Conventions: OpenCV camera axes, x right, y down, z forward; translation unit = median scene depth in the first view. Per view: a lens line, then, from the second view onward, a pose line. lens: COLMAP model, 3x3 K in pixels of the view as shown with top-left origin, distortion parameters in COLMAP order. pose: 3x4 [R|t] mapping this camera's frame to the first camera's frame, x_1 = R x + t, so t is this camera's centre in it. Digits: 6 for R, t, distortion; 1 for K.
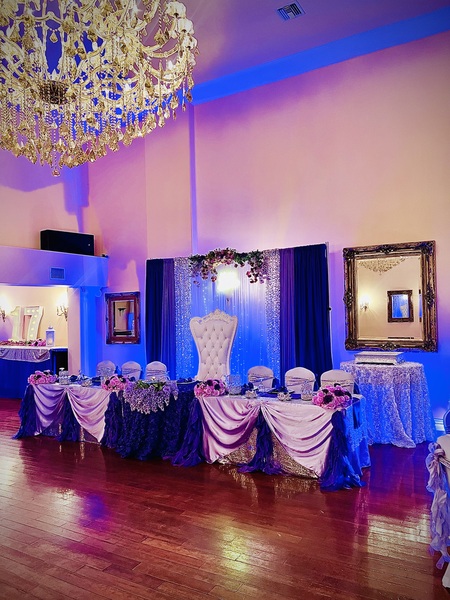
lens RADIAL K [[442.4, 0, 225.0], [0, 442.4, 300.0], [0, 0, 1]] dist [0.057767, -0.068697]
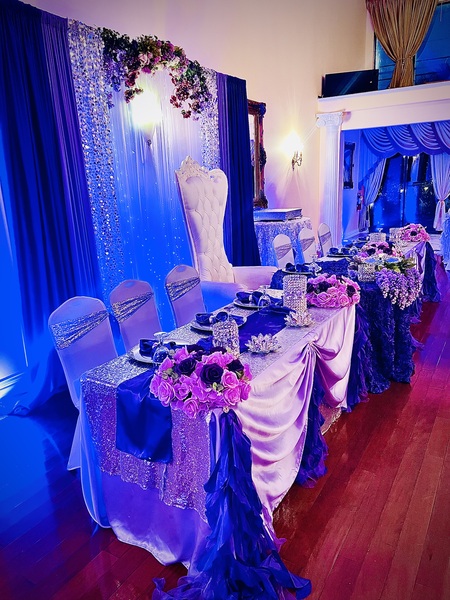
lens RADIAL K [[442.4, 0, 225.0], [0, 442.4, 300.0], [0, 0, 1]] dist [0.057767, -0.068697]
pose [[0.025101, -0.241748, 0.970014, -0.649617], [0.005480, 0.970339, 0.241687, 0.064197], [-0.999670, -0.000751, 0.025682, 0.973949]]
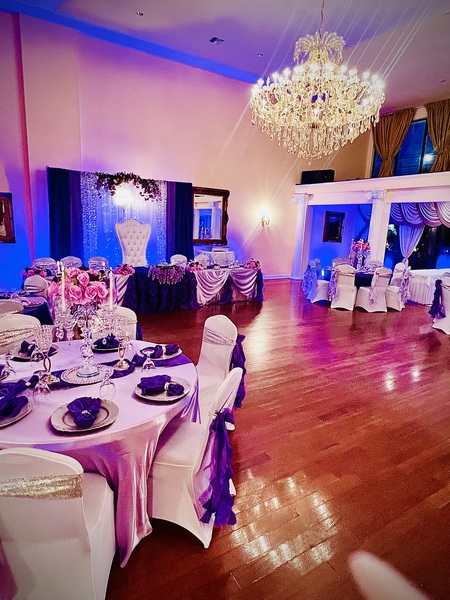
lens RADIAL K [[369.5, 0, 225.0], [0, 369.5, 300.0], [0, 0, 1]] dist [-0.016777, -0.000489]
pose [[0.467185, -0.138699, 0.873213, -0.986818], [-0.079821, 0.976970, 0.197886, 0.021866], [-0.880549, -0.162150, 0.445355, 0.168613]]
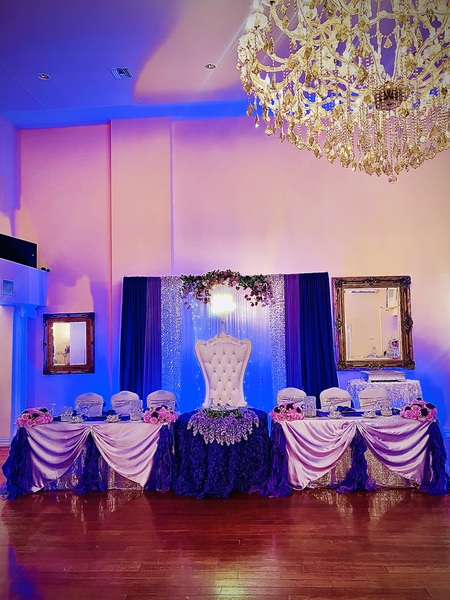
lens RADIAL K [[442.4, 0, 225.0], [0, 442.4, 300.0], [0, 0, 1]] dist [0.057767, -0.068697]
pose [[0.900461, 0.039445, 0.433144, -0.453177], [-0.012207, 0.997779, -0.065486, 0.014731], [-0.434765, 0.053680, 0.898943, 0.128498]]
